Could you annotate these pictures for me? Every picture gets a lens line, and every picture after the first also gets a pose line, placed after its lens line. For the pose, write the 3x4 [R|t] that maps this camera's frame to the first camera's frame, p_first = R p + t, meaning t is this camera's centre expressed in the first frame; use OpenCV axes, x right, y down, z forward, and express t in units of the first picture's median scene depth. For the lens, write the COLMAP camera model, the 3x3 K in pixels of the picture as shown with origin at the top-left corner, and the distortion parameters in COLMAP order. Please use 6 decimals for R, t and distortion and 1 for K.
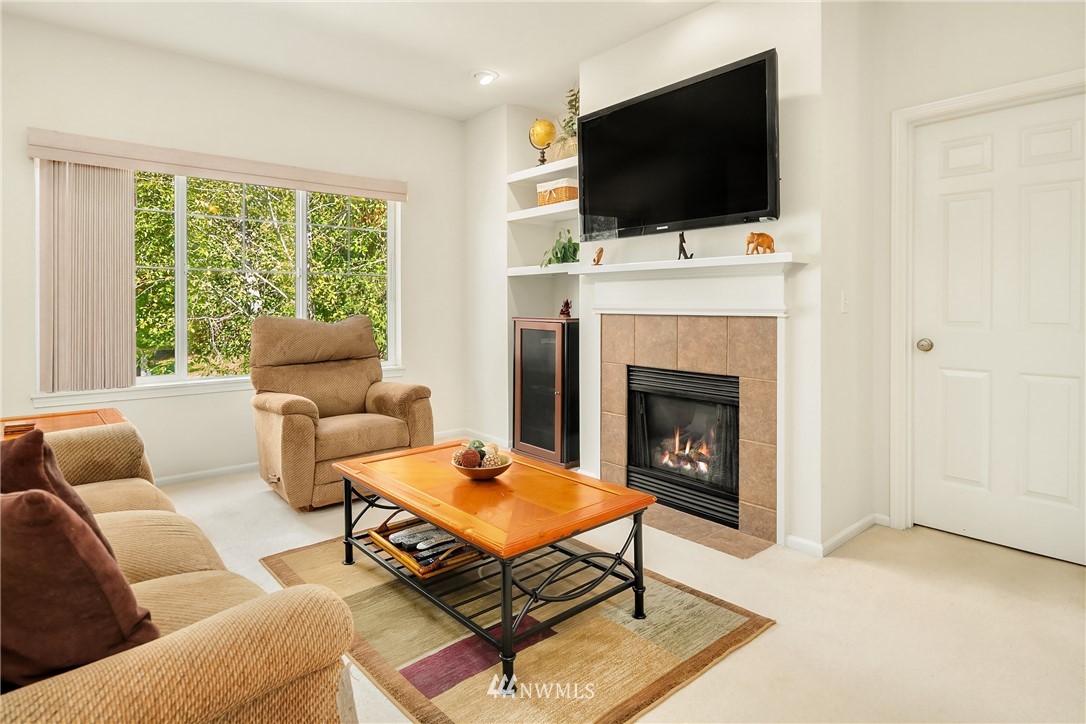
lens RADIAL K [[588.4, 0, 541.9], [0, 588.4, 305.9], [0, 0, 1]] dist [-0.002846, -0.000636]
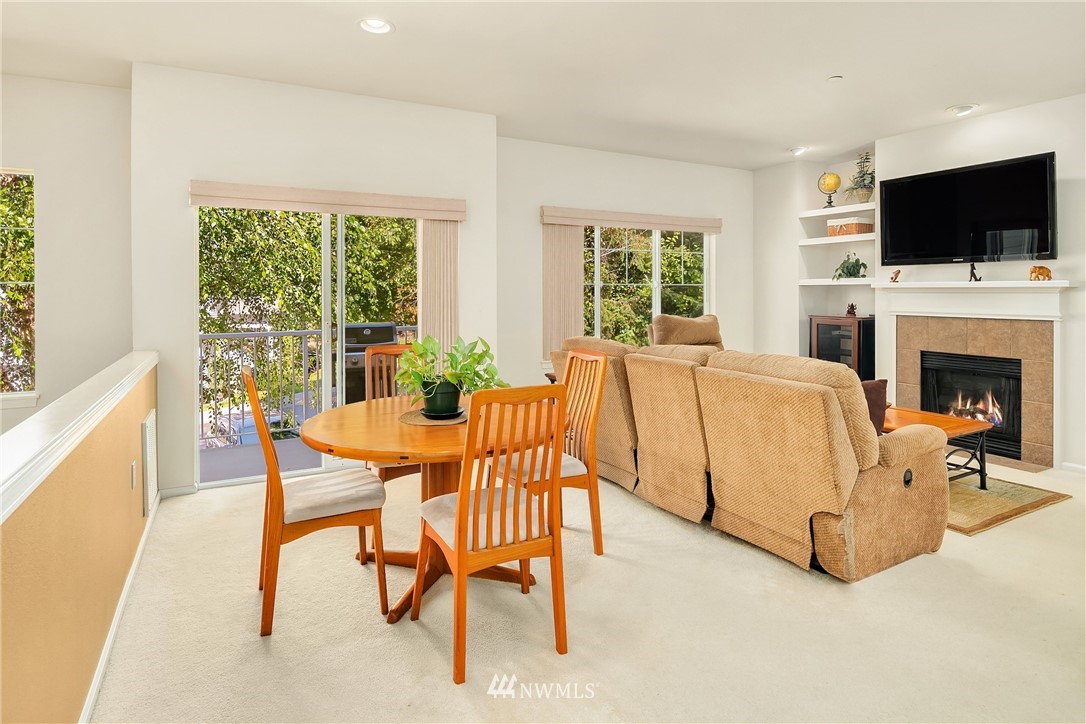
lens RADIAL K [[588.1, 0, 544.2], [0, 588.1, 290.9], [0, 0, 1]] dist [-0.002299, -0.001102]
pose [[0.976443, -0.001572, -0.215770, -0.463779], [0.001028, 0.999996, -0.002633, -0.046438], [0.215774, 0.002349, 0.976441, -0.641898]]
